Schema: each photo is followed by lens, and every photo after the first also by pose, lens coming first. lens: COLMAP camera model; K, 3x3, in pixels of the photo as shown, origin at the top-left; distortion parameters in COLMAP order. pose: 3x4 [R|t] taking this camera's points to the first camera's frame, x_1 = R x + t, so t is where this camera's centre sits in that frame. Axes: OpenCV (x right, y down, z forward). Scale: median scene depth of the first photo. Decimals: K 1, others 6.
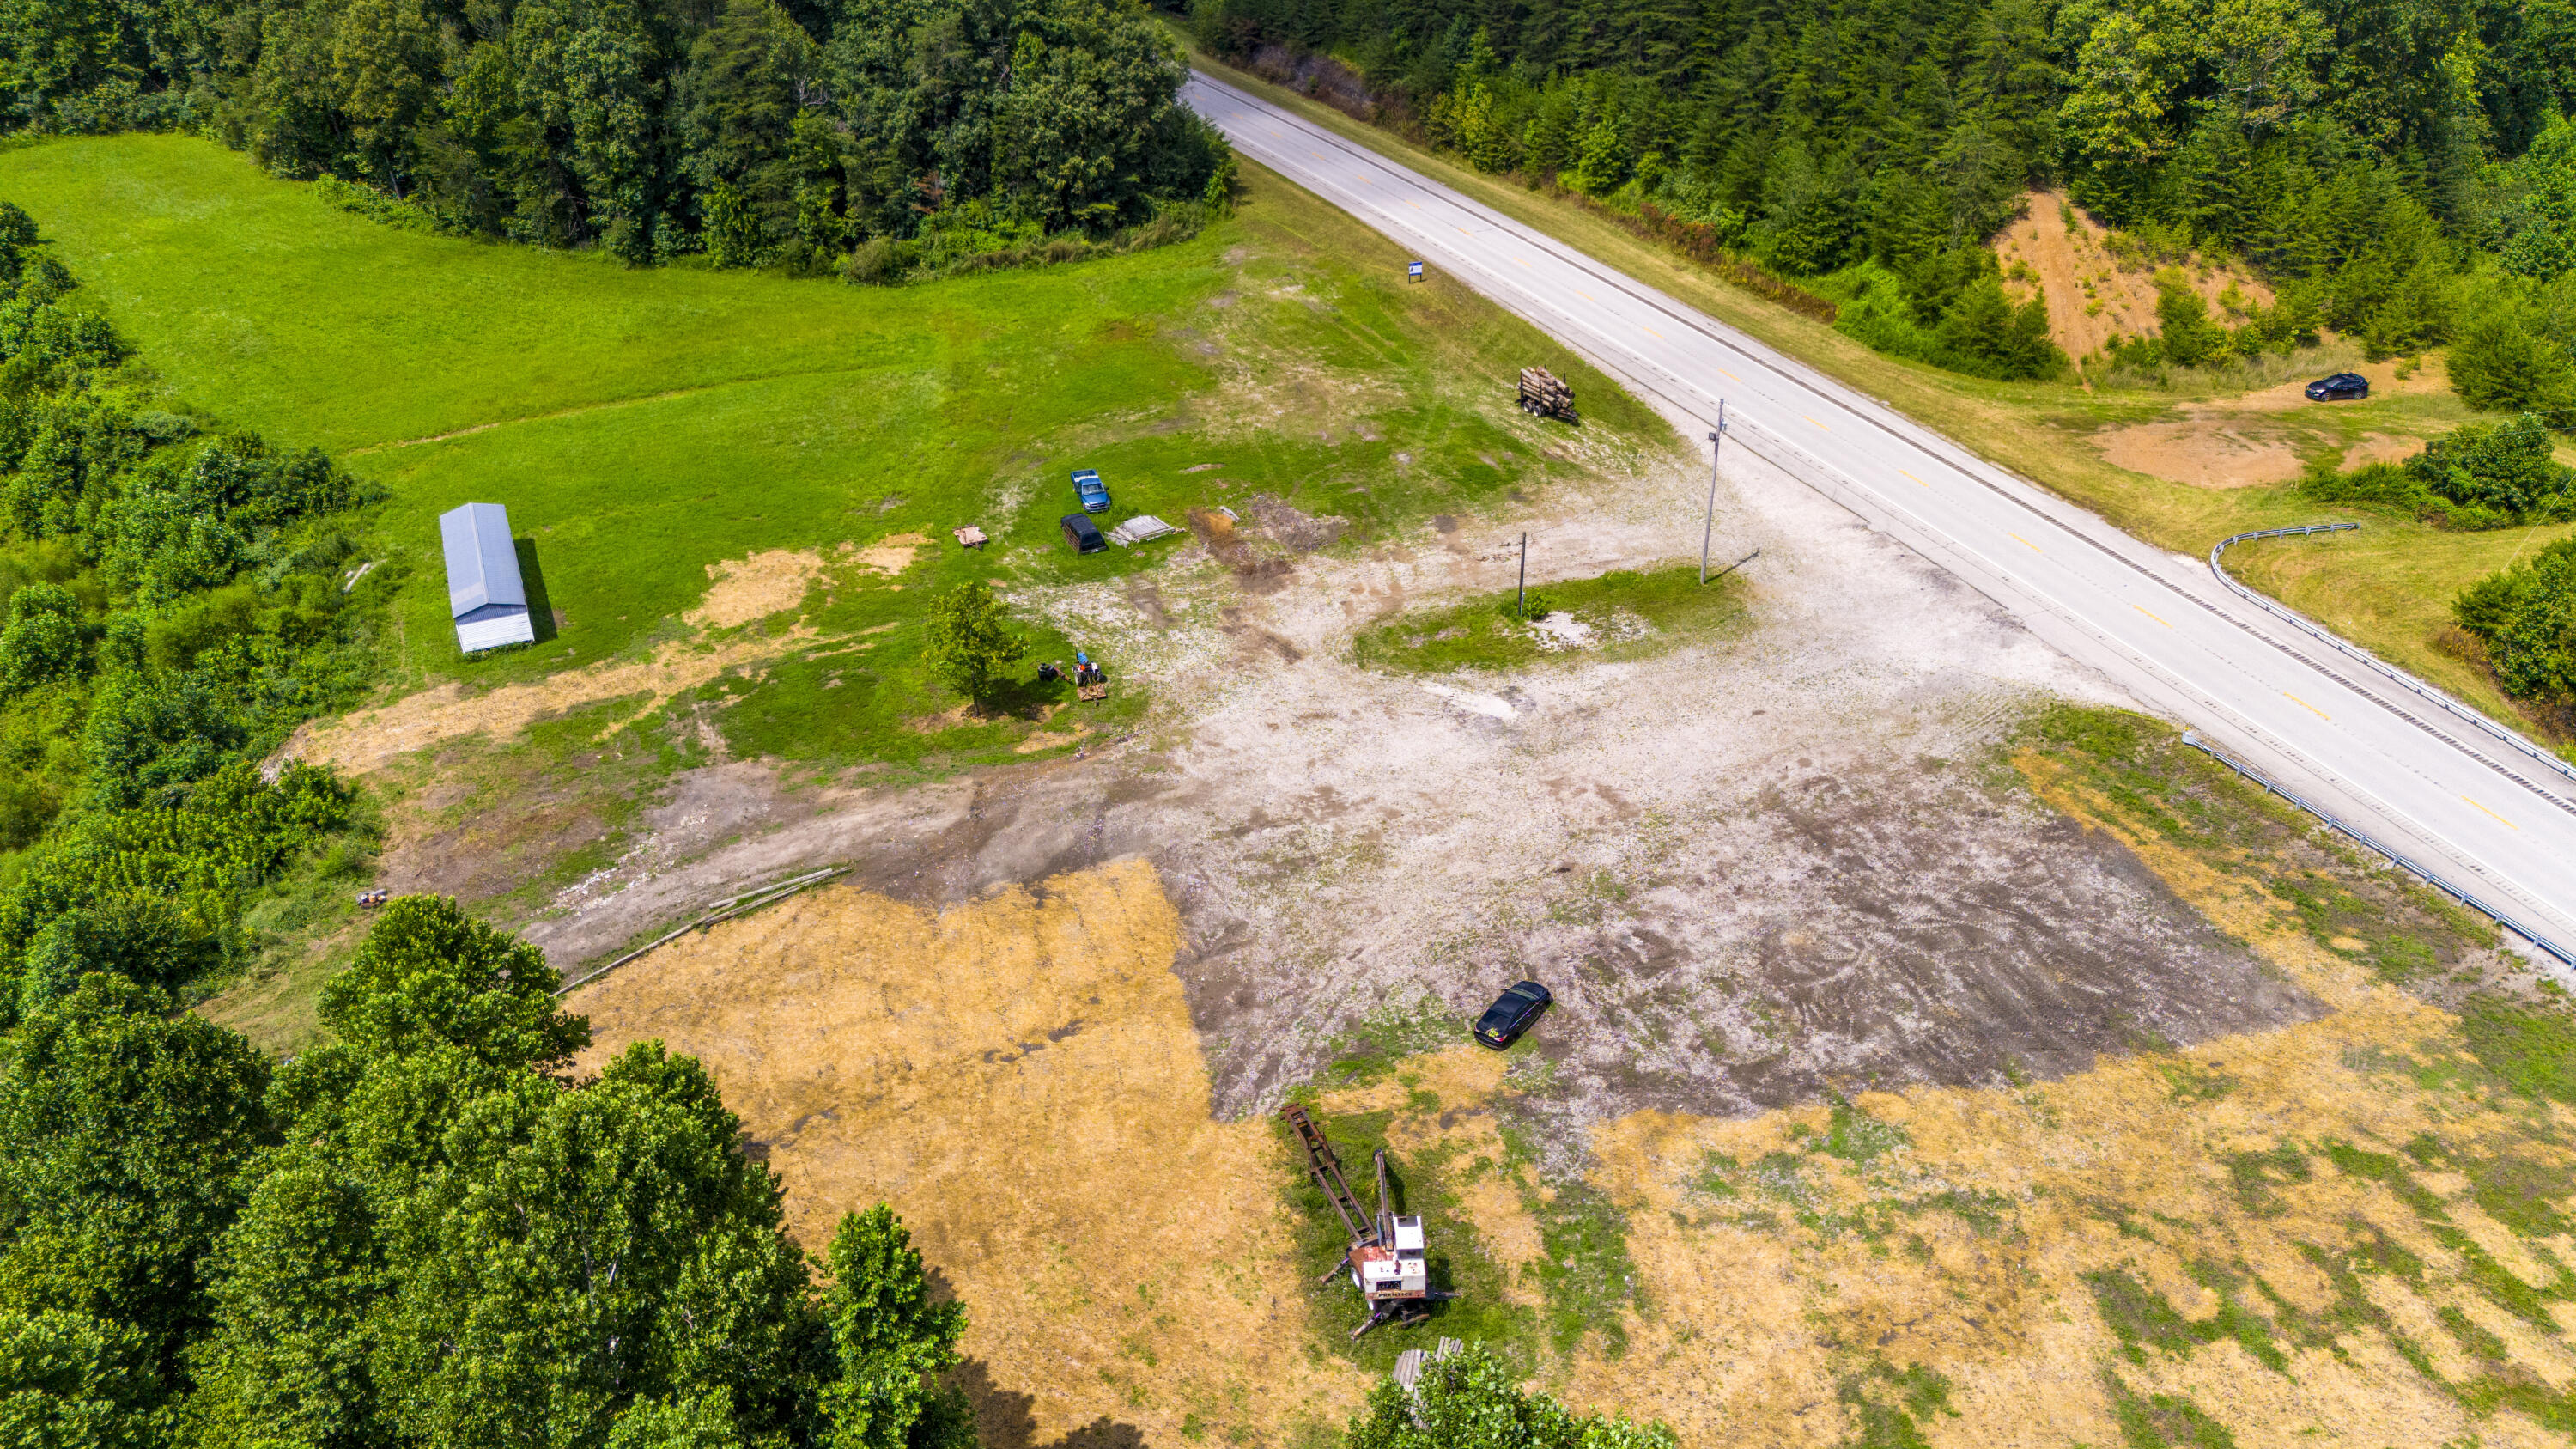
lens RADIAL K [[1698.2, 0, 1288.0], [0, 1698.2, 724.5], [0, 0, 1]] dist [0.008803, 0.000331]
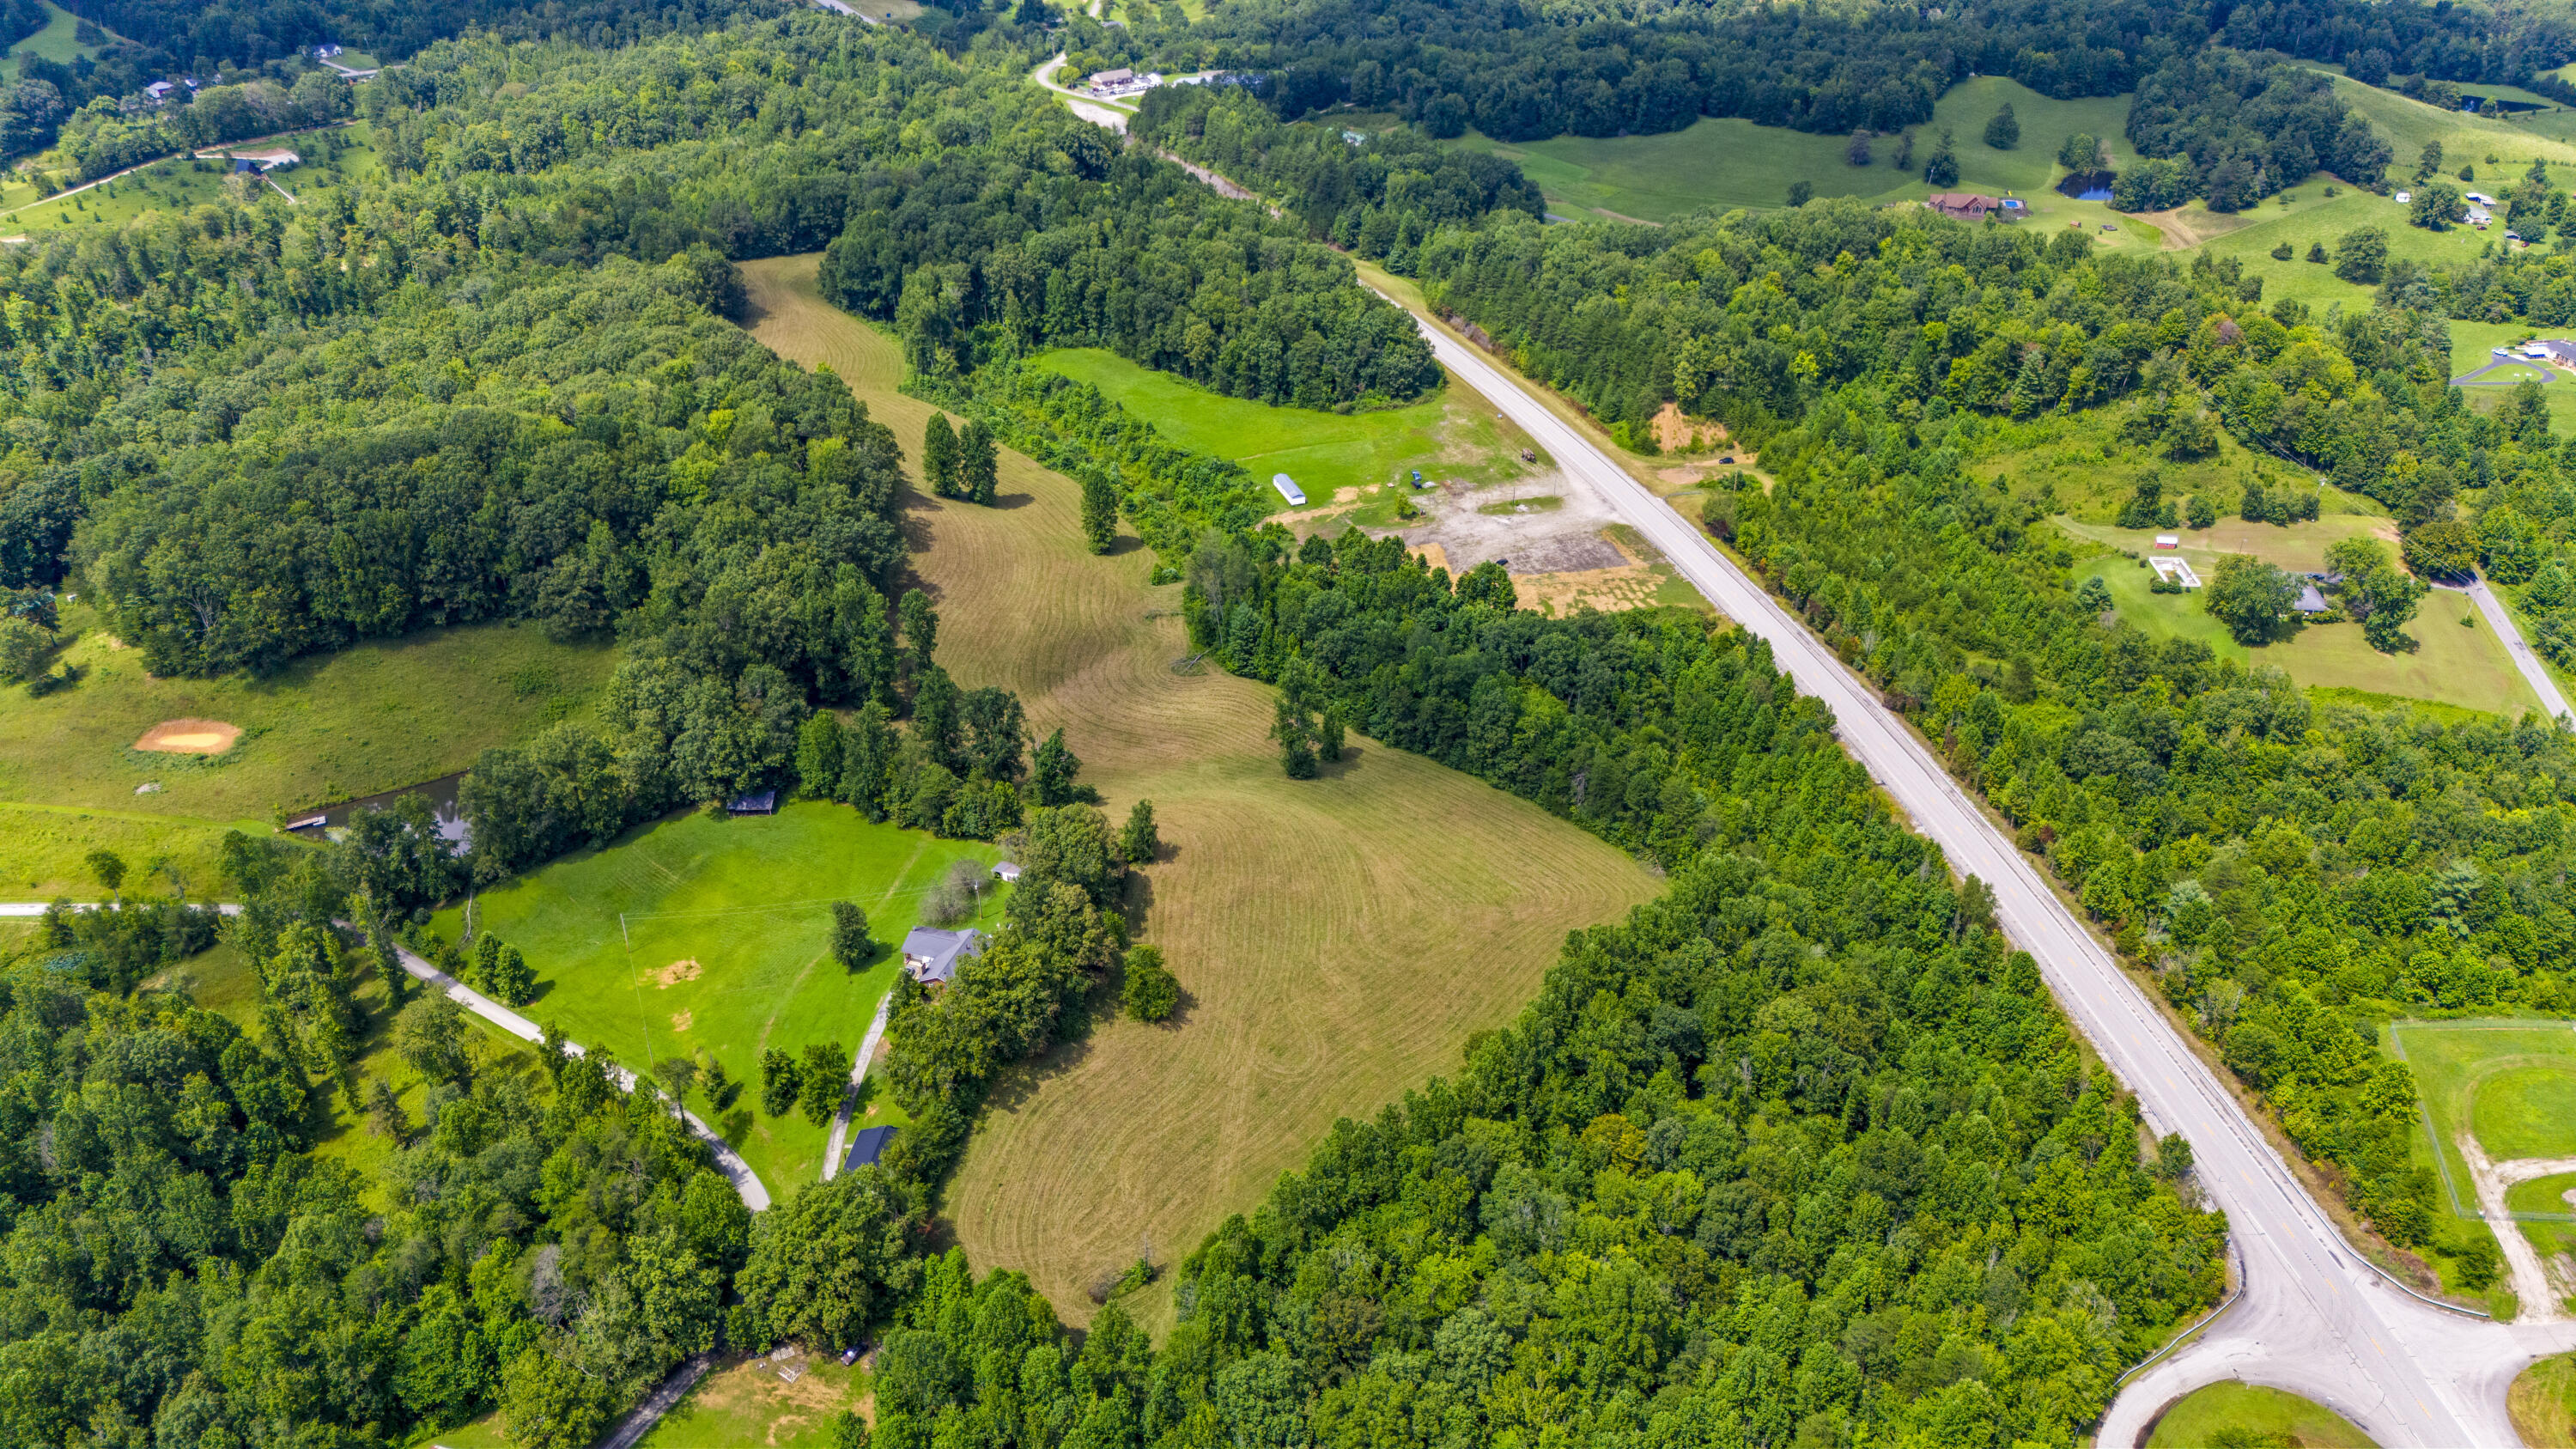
lens RADIAL K [[1698.2, 0, 1288.0], [0, 1698.2, 724.5], [0, 0, 1]] dist [0.008803, 0.000331]
pose [[0.996725, 0.044012, -0.067846, -0.107647], [-0.043817, 0.999030, 0.004370, 0.424162], [0.067973, -0.001383, 0.997686, -2.882156]]
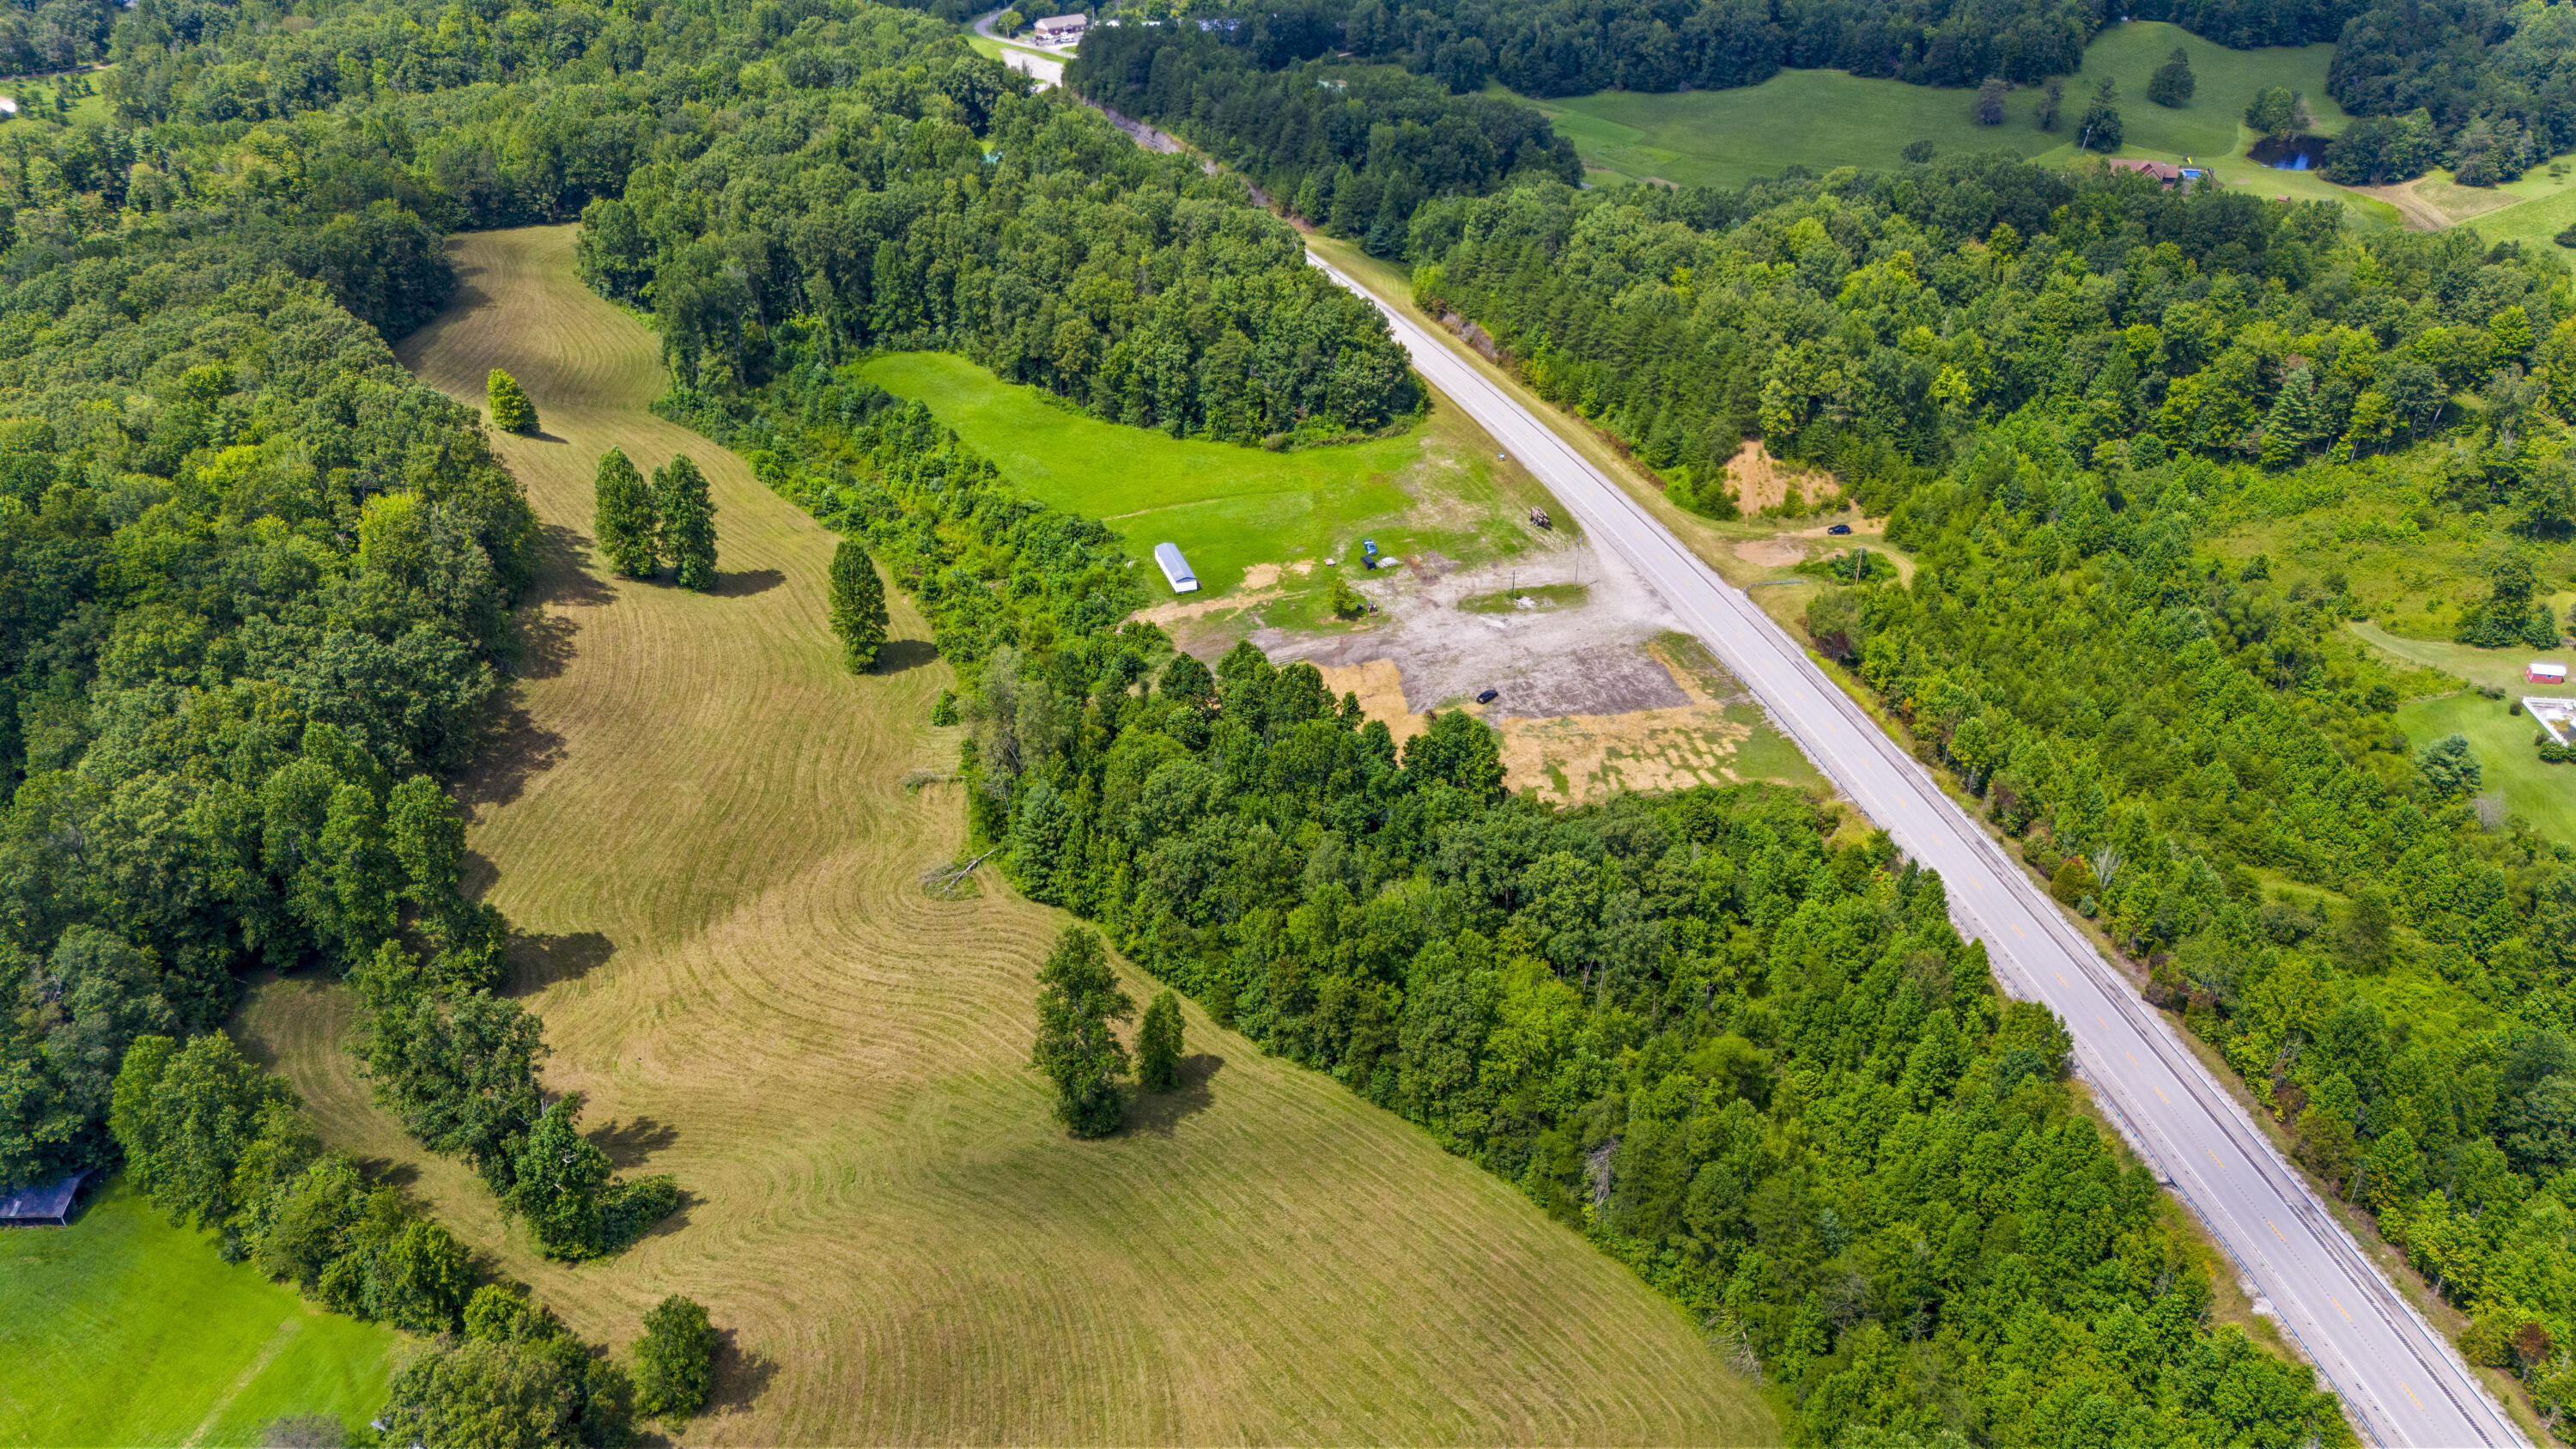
lens RADIAL K [[1698.2, 0, 1288.0], [0, 1698.2, 724.5], [0, 0, 1]] dist [0.008803, 0.000331]
pose [[0.993787, 0.058120, -0.094917, 0.028797], [-0.058131, 0.998305, 0.002650, 0.139612], [0.094910, 0.002884, 0.995482, -1.618696]]
